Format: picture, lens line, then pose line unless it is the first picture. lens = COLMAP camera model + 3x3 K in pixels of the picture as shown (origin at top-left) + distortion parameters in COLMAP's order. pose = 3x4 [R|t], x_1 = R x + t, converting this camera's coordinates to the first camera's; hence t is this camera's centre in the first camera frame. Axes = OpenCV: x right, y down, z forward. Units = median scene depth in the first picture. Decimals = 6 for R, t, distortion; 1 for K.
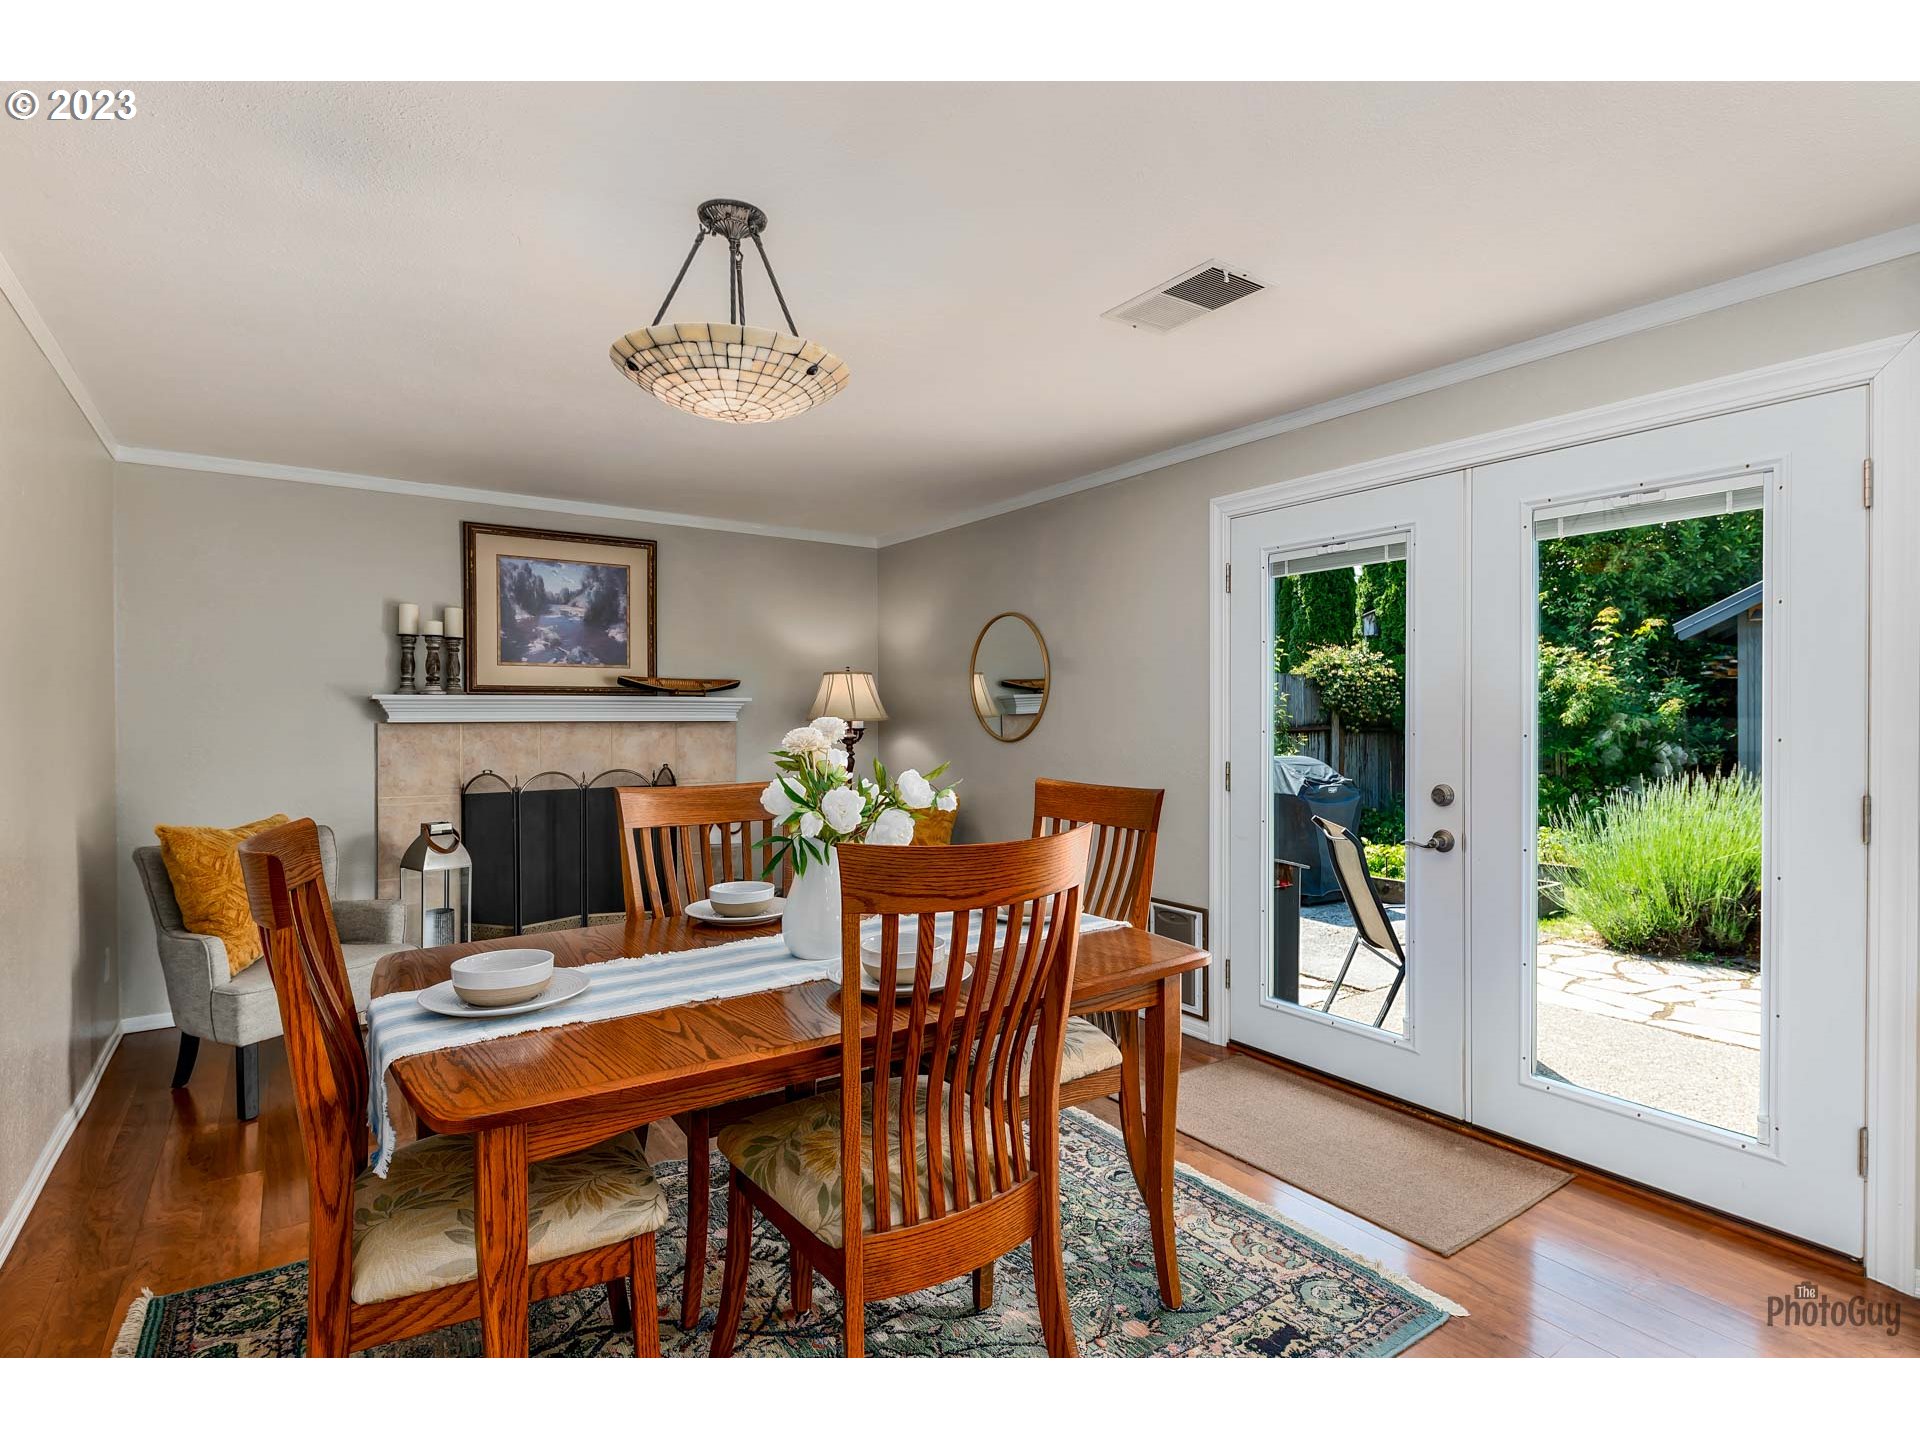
lens RADIAL K [[953.7, 0, 960.1], [0, 953.7, 708.8], [0, 0, 1]] dist [0.003864, 0.000402]
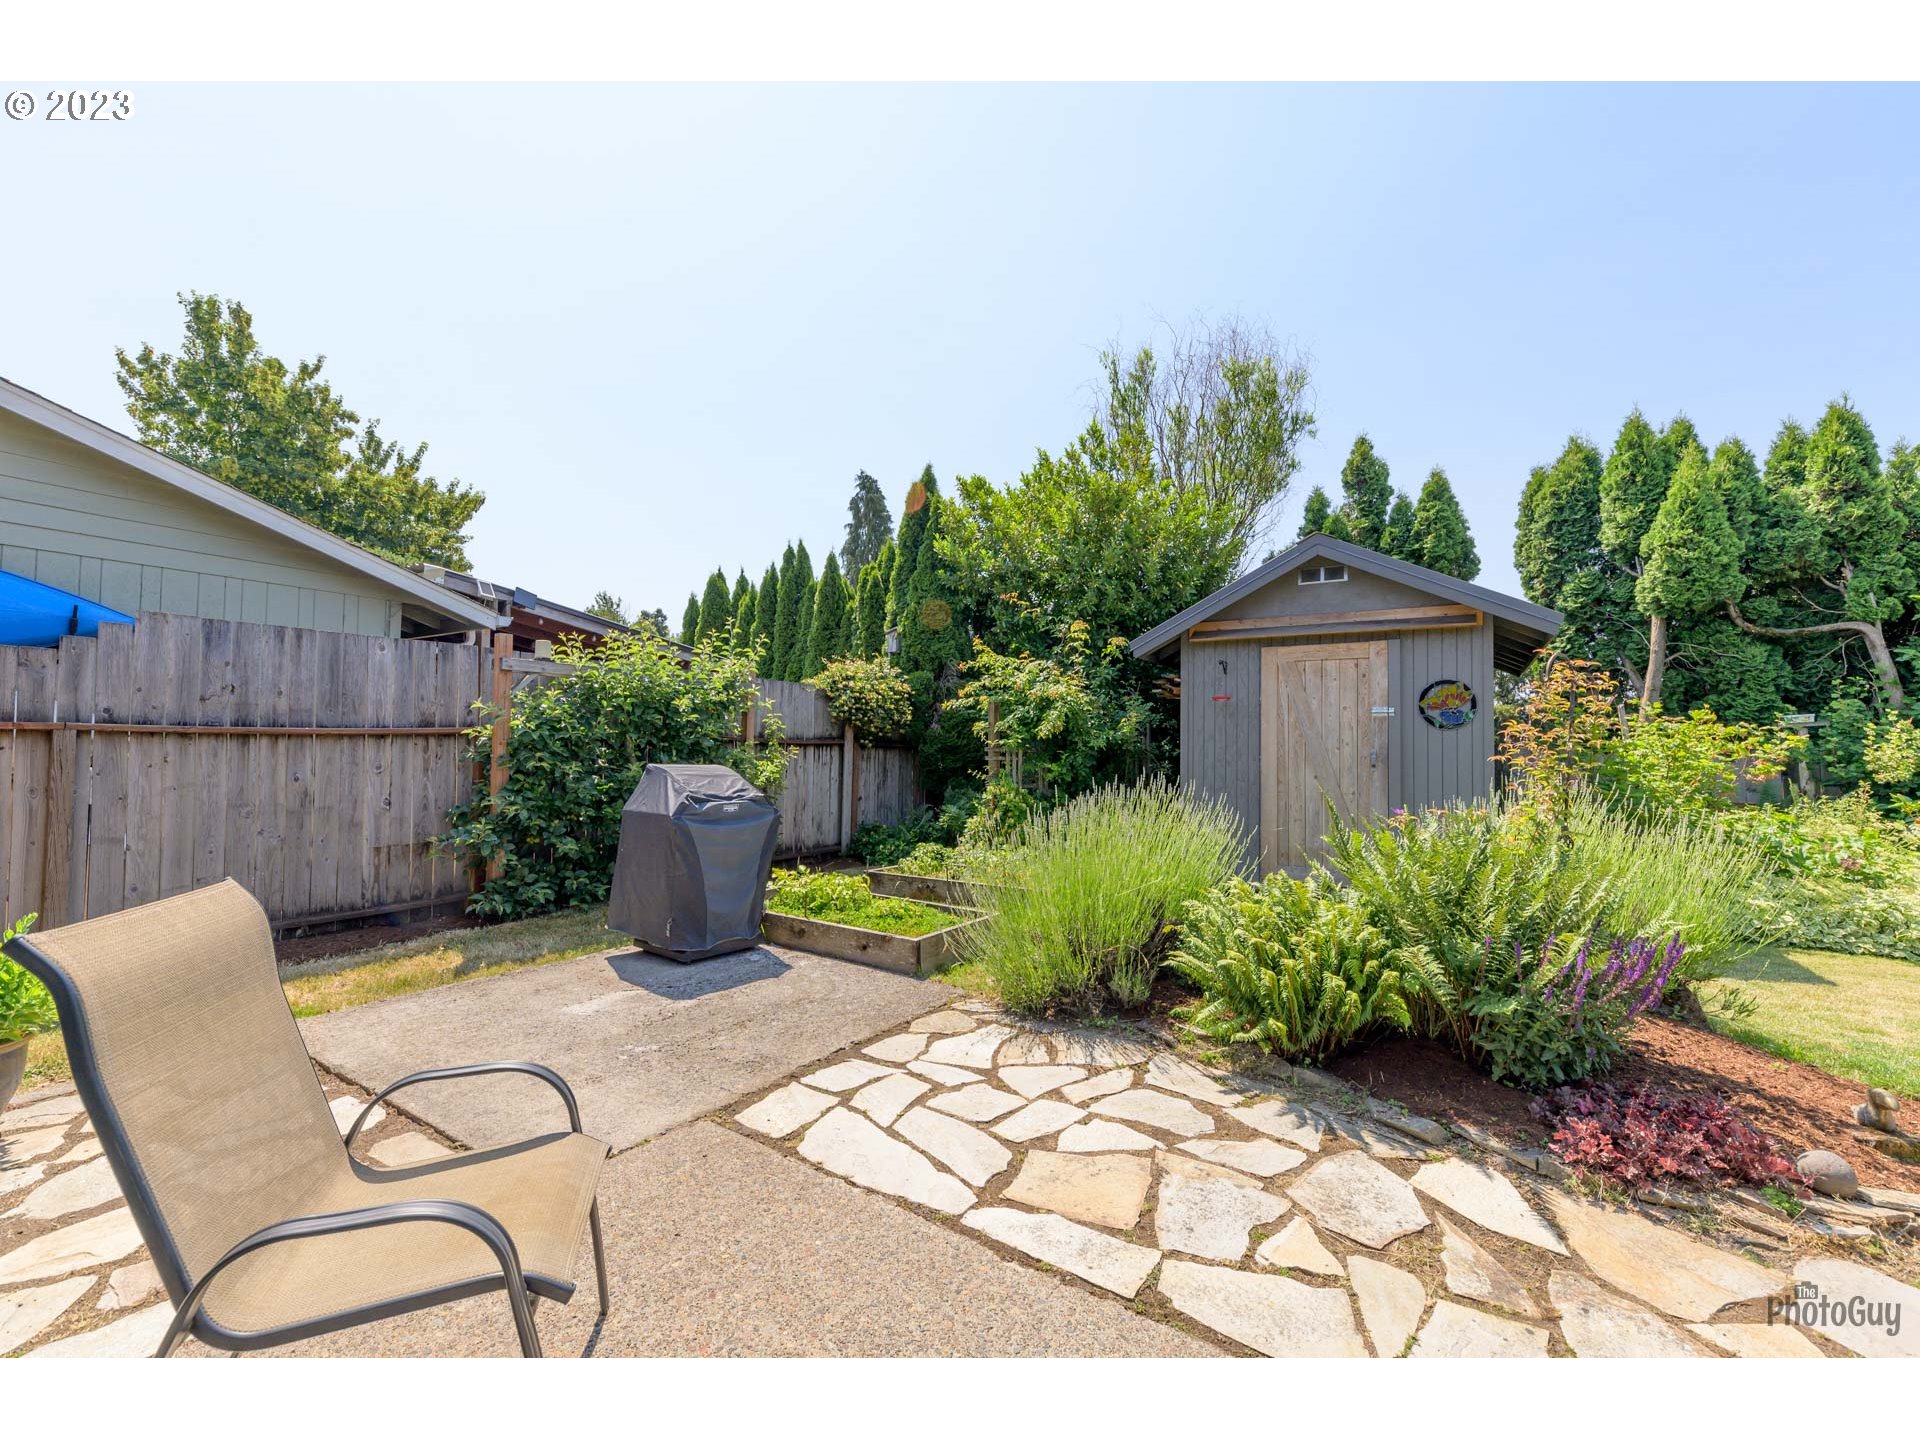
lens RADIAL K [[758.1, 0, 960.0], [0, 758.1, 720.0], [0, 0, 1]] dist [0.001467, -0.000217]
pose [[0.935582, 0.031685, 0.351684, 0.256122], [-0.022567, 0.999295, -0.029998, 0.020855], [-0.352387, 0.020129, 0.935638, 0.267157]]
